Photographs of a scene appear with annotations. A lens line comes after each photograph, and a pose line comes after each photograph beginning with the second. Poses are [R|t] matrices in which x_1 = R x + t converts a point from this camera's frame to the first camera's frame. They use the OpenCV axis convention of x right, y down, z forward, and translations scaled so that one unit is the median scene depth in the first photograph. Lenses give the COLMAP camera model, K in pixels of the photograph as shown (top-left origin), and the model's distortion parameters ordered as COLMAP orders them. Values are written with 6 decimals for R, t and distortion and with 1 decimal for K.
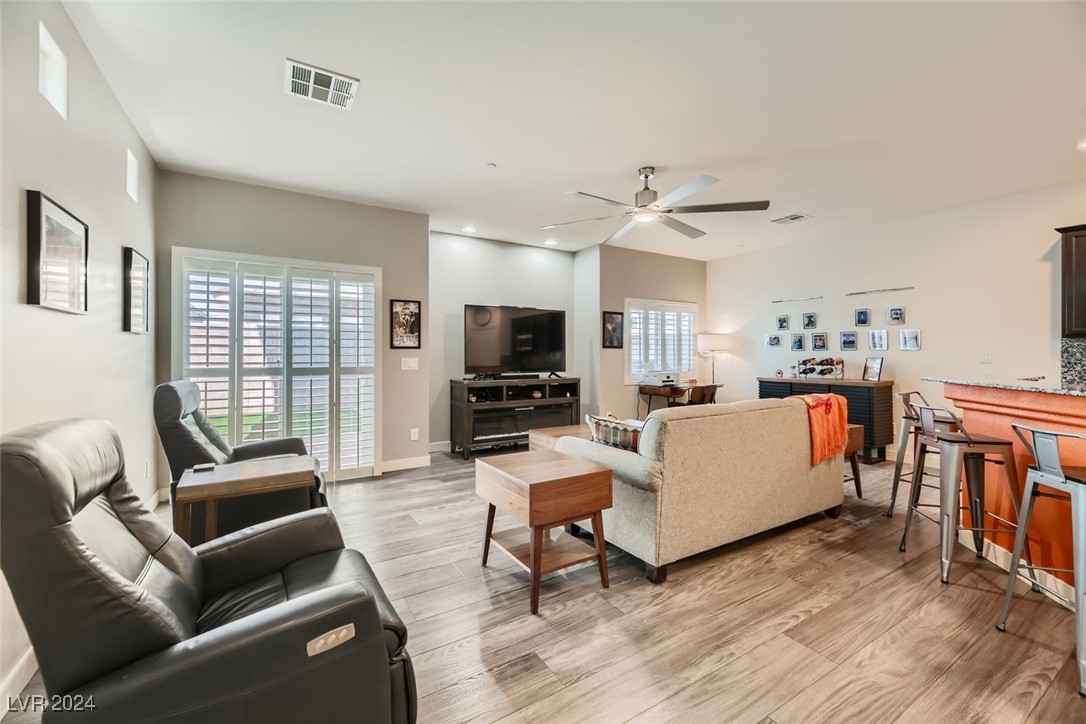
lens RADIAL K [[436.9, 0, 542.8], [0, 436.9, 360.9], [0, 0, 1]] dist [0.017345, -0.004859]
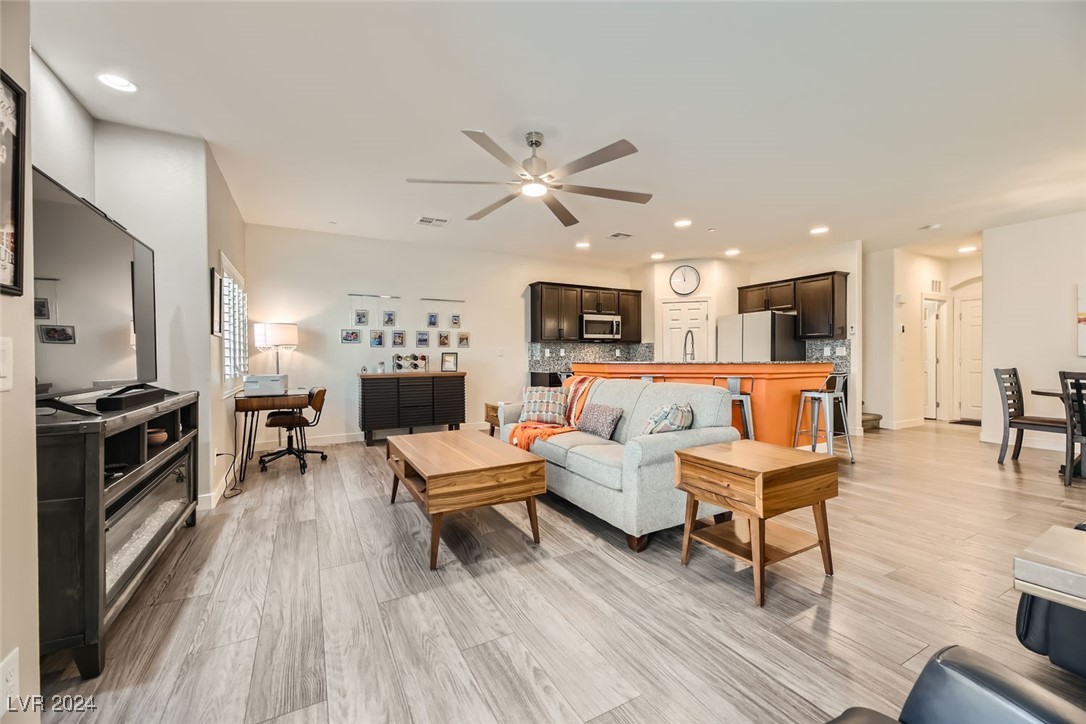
lens RADIAL K [[436.9, 0, 544.3], [0, 436.9, 361.3], [0, 0, 1]] dist [0.017345, -0.004859]
pose [[0.038298, -0.009072, 0.999225, -0.501972], [0.021057, 0.999744, 0.008270, 0.011669], [-0.999044, 0.020724, 0.038479, 0.723175]]
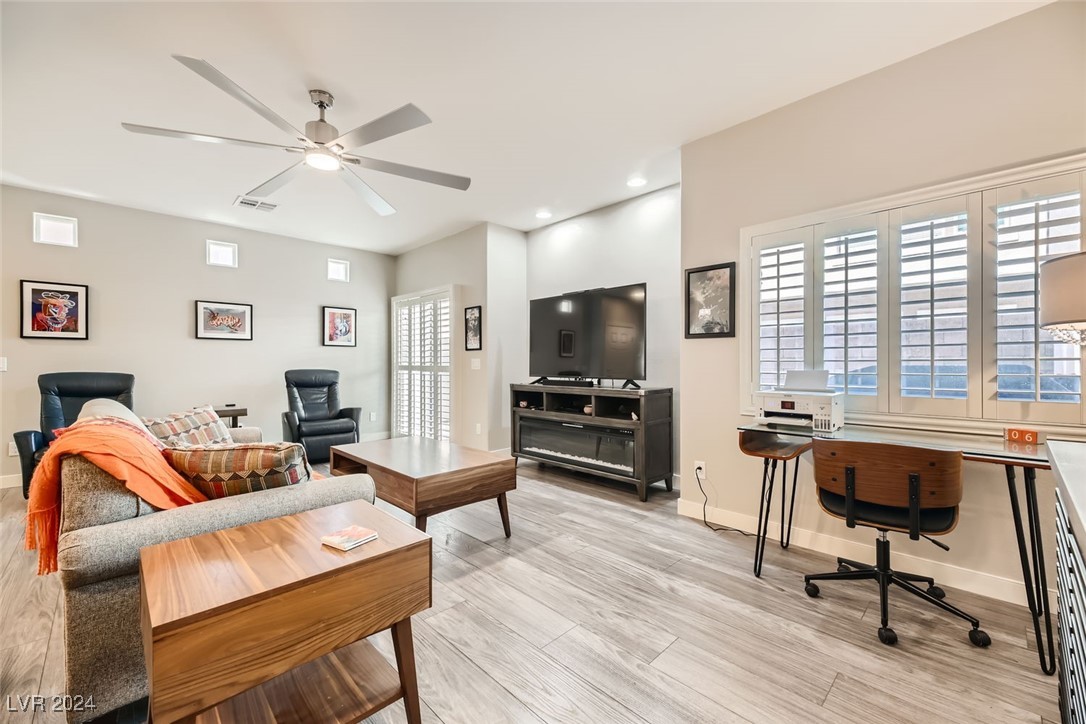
lens RADIAL K [[436.9, 0, 551.3], [0, 436.9, 359.5], [0, 0, 1]] dist [0.017345, -0.004859]
pose [[0.237510, -0.009667, -0.971337, 0.795161], [-0.014924, 0.999796, -0.013599, 0.007439], [0.971271, 0.017726, 0.237317, 0.912769]]
